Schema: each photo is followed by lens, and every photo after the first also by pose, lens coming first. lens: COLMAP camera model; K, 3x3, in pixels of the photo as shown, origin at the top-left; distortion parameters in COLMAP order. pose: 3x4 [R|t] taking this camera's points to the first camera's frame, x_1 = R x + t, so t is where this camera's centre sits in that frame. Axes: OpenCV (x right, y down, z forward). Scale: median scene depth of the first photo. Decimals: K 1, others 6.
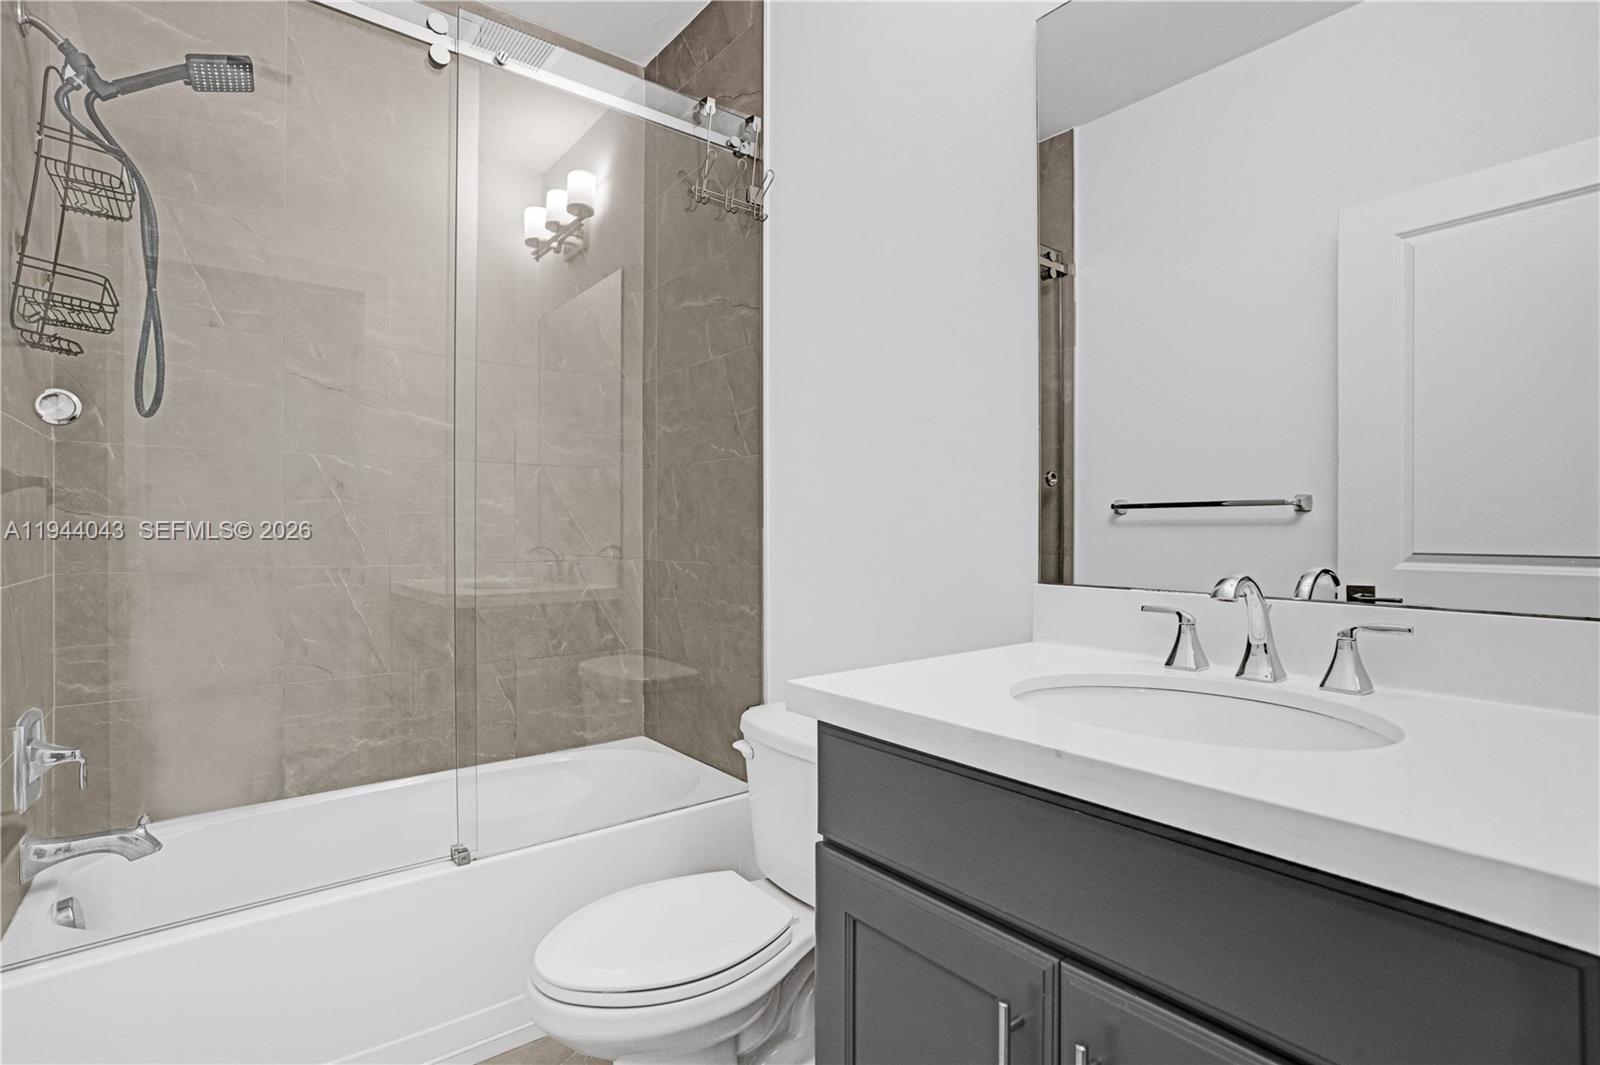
lens RADIAL K [[766.0, 0, 811.8], [0, 766.0, 532.6], [0, 0, 1]] dist [-0.046519, 0.024461]
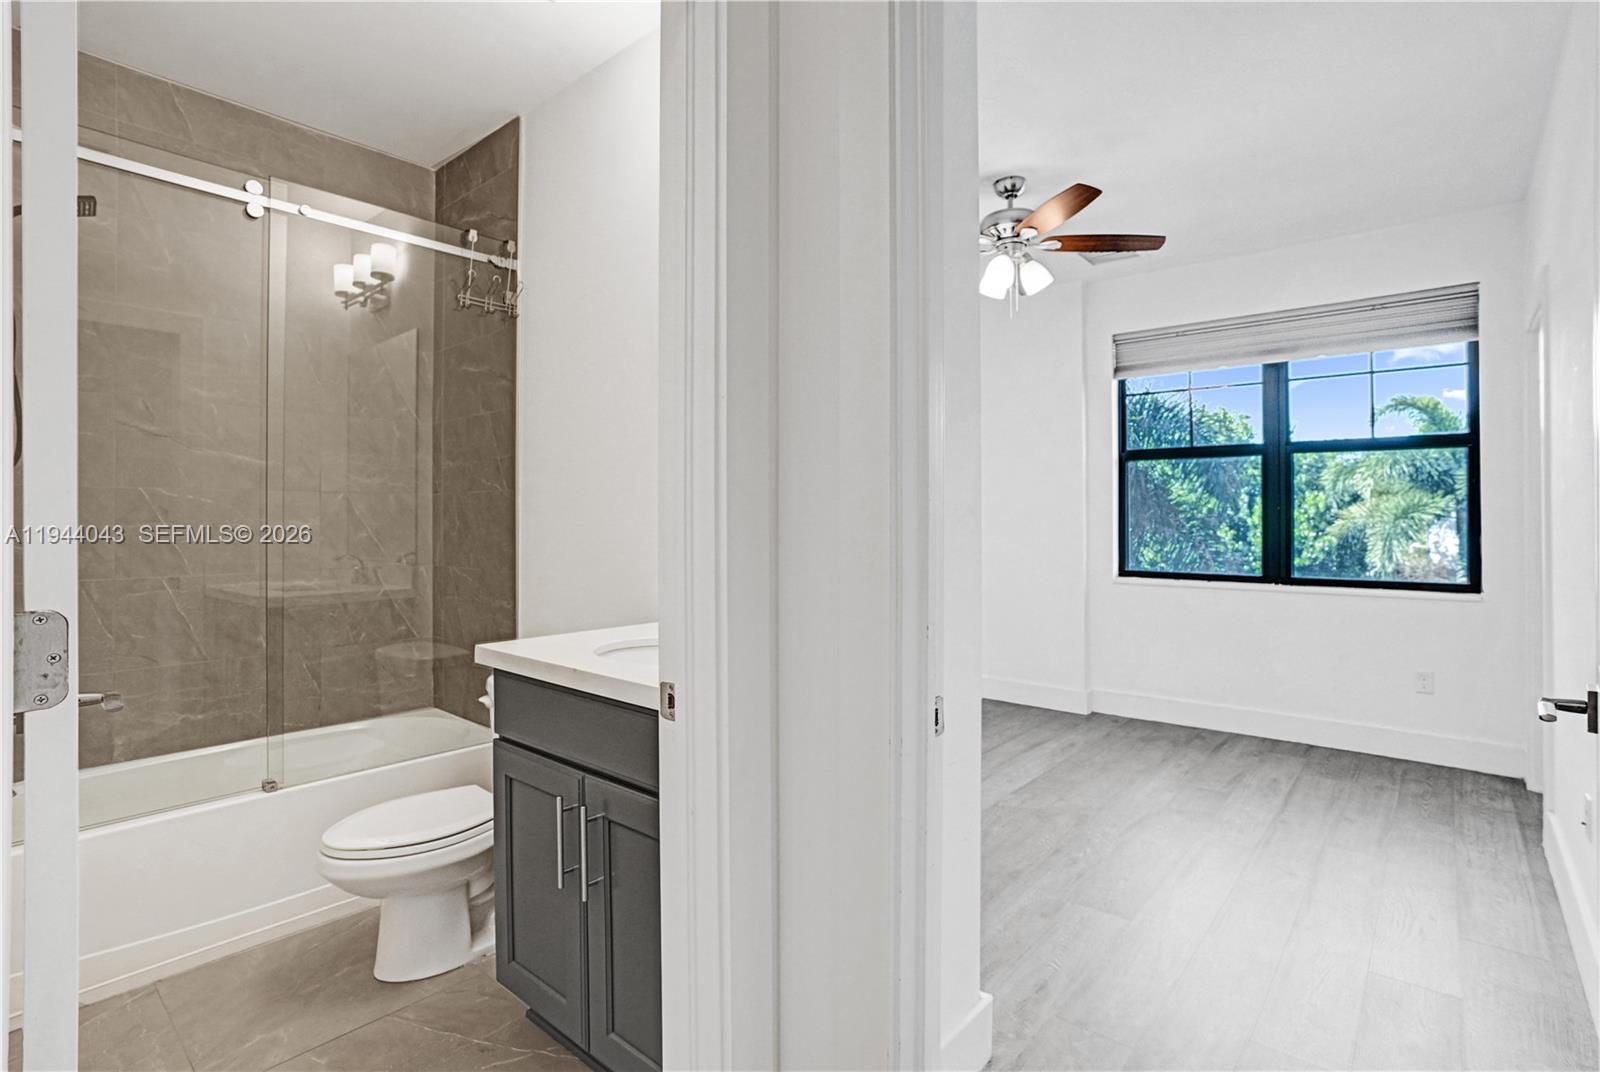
lens RADIAL K [[774.3, 0, 816.4], [0, 774.3, 517.4], [0, 0, 1]] dist [-0.053487, 0.028364]
pose [[0.983091, -0.000023, 0.183120, 0.185208], [0.001643, 0.999961, -0.008695, -0.035438], [-0.183113, 0.008849, 0.983052, -0.383906]]
